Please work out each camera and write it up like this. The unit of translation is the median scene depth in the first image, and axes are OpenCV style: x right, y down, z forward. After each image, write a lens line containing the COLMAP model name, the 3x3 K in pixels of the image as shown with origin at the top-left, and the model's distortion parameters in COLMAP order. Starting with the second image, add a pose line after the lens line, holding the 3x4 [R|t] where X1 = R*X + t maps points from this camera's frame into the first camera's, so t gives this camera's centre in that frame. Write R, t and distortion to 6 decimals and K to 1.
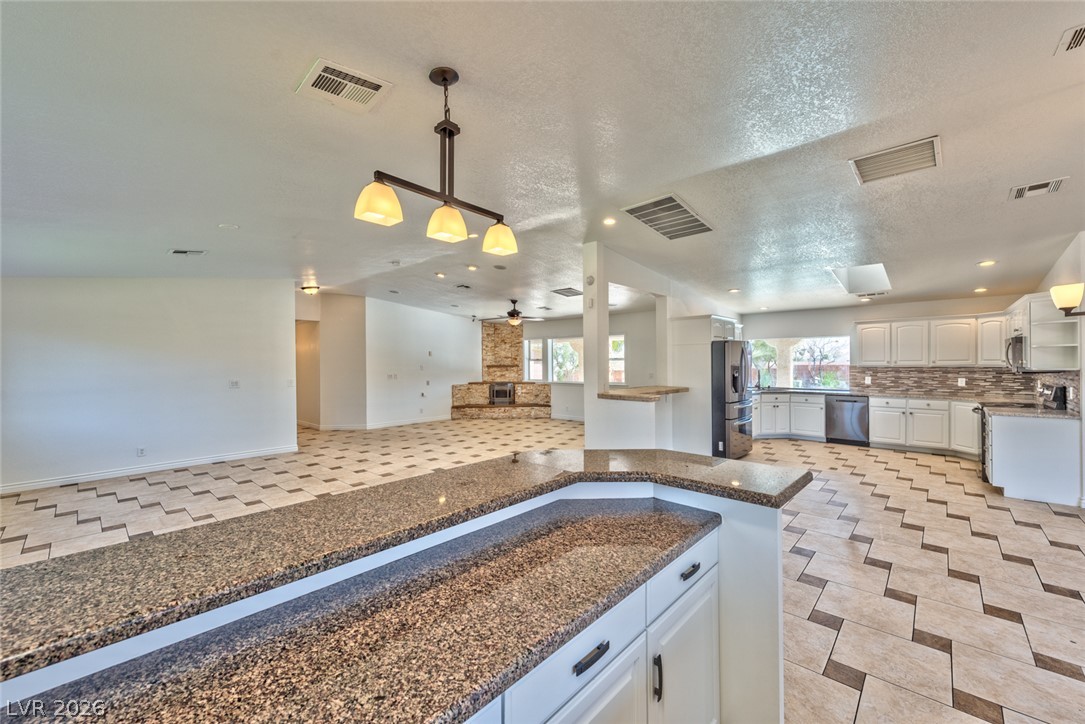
lens RADIAL K [[427.9, 0, 545.5], [0, 427.9, 362.8], [0, 0, 1]] dist [0.010564, -0.001911]
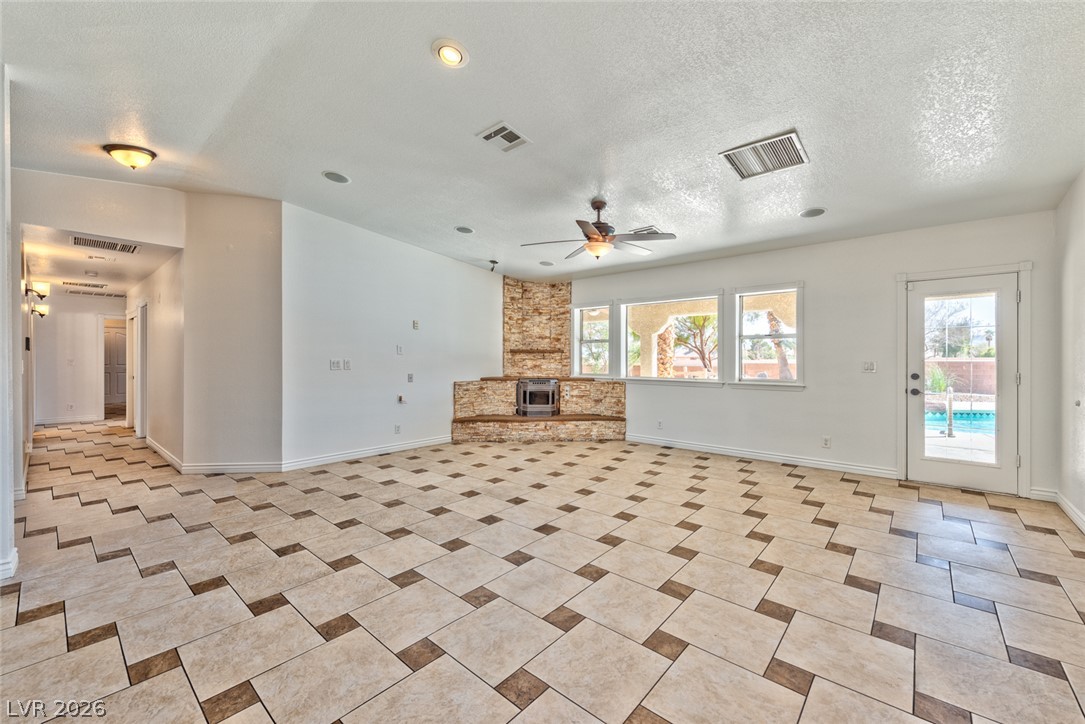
lens RADIAL K [[427.9, 0, 550.8], [0, 427.9, 358.2], [0, 0, 1]] dist [0.010564, -0.001911]
pose [[0.998986, 0.010027, 0.043885, -0.141859], [-0.009919, 0.999947, -0.002679, 0.025699], [-0.043910, 0.002241, 0.999033, 0.527599]]
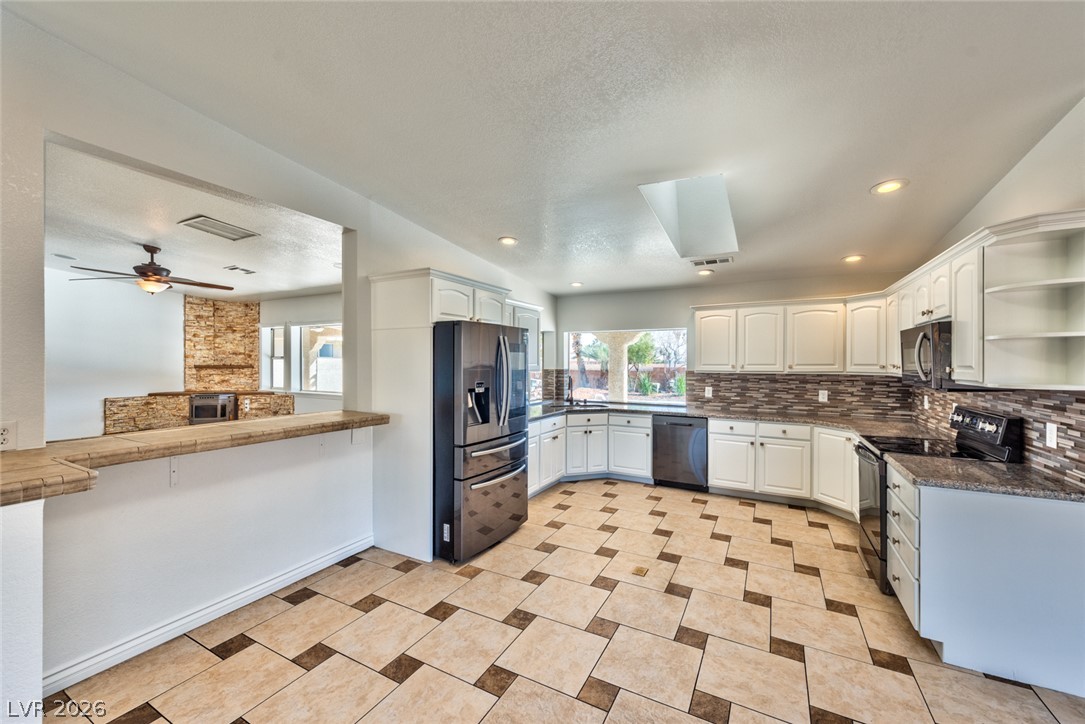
lens RADIAL K [[427.9, 0, 549.2], [0, 427.9, 362.2], [0, 0, 1]] dist [0.010564, -0.001911]
pose [[0.965421, 0.010960, 0.260467, 0.268115], [-0.010305, 0.999939, -0.003880, -0.001917], [-0.260493, 0.001062, 0.965475, 0.333927]]
